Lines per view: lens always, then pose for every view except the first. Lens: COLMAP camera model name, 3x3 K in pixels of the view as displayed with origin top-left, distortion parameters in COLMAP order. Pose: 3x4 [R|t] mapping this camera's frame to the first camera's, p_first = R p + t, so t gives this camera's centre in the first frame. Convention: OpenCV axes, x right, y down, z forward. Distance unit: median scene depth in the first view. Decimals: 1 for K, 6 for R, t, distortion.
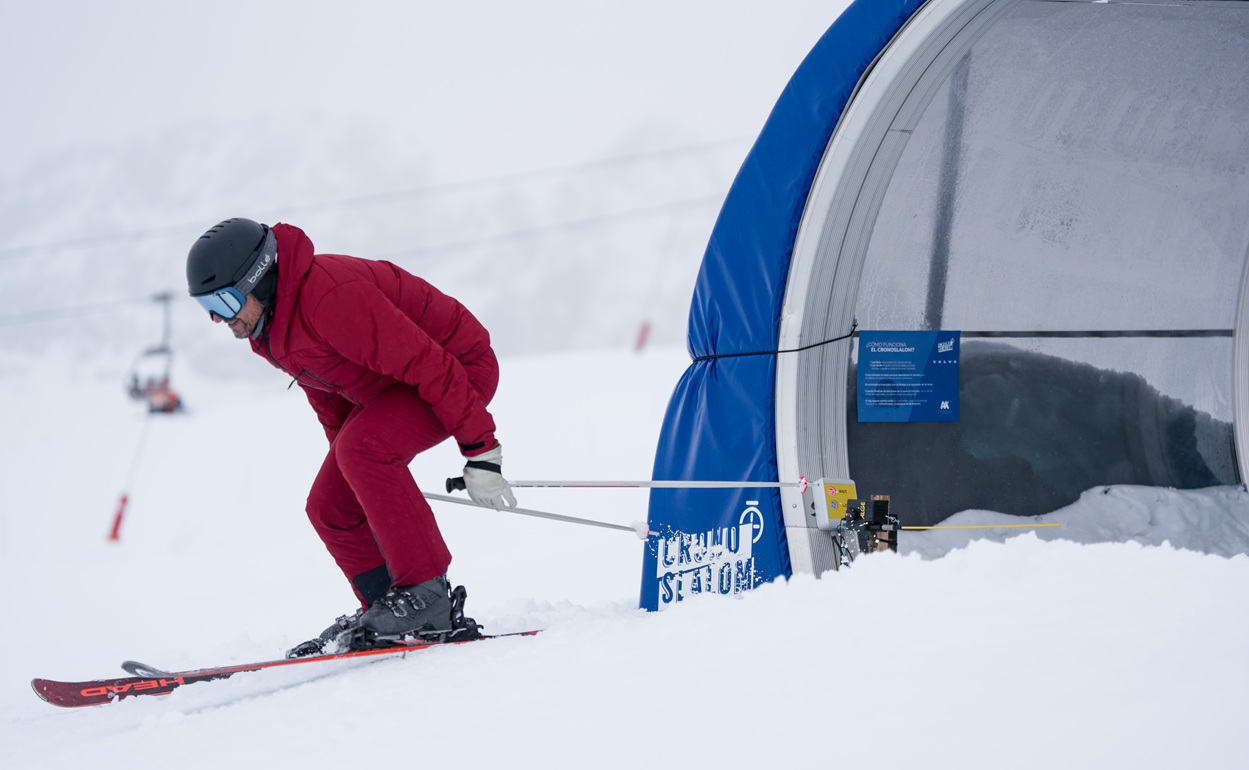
lens RADIAL K [[4820.5, 0, 620.6], [0, 4820.5, 392.2], [0, 0, 1]] dist [0.740541, 0.000000]
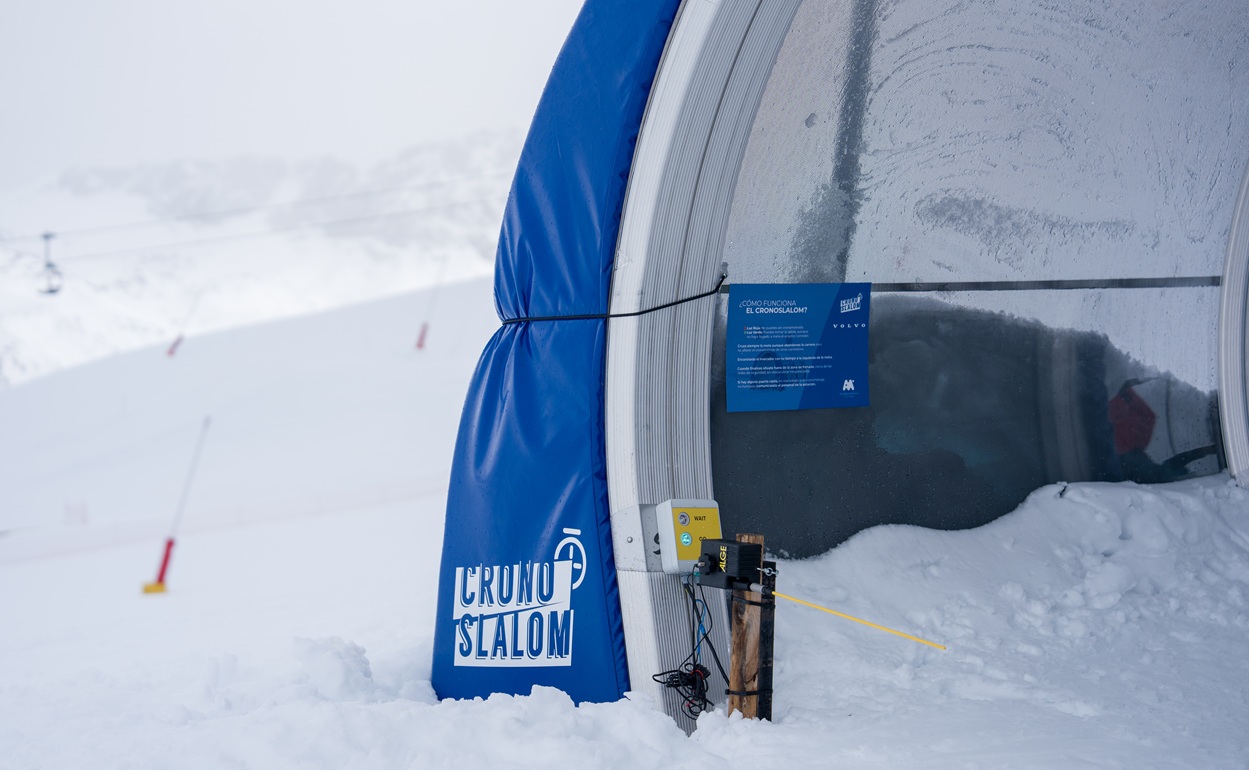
lens RADIAL K [[1964.6, 0, 636.2], [0, 1964.6, 383.7], [0, 0, 1]] dist [0.153797, 0.000000]
pose [[0.998988, 0.005724, -0.044613, 0.048557], [-0.002833, 0.997908, 0.064581, -0.016716], [0.044890, -0.064389, 0.996915, 0.707436]]
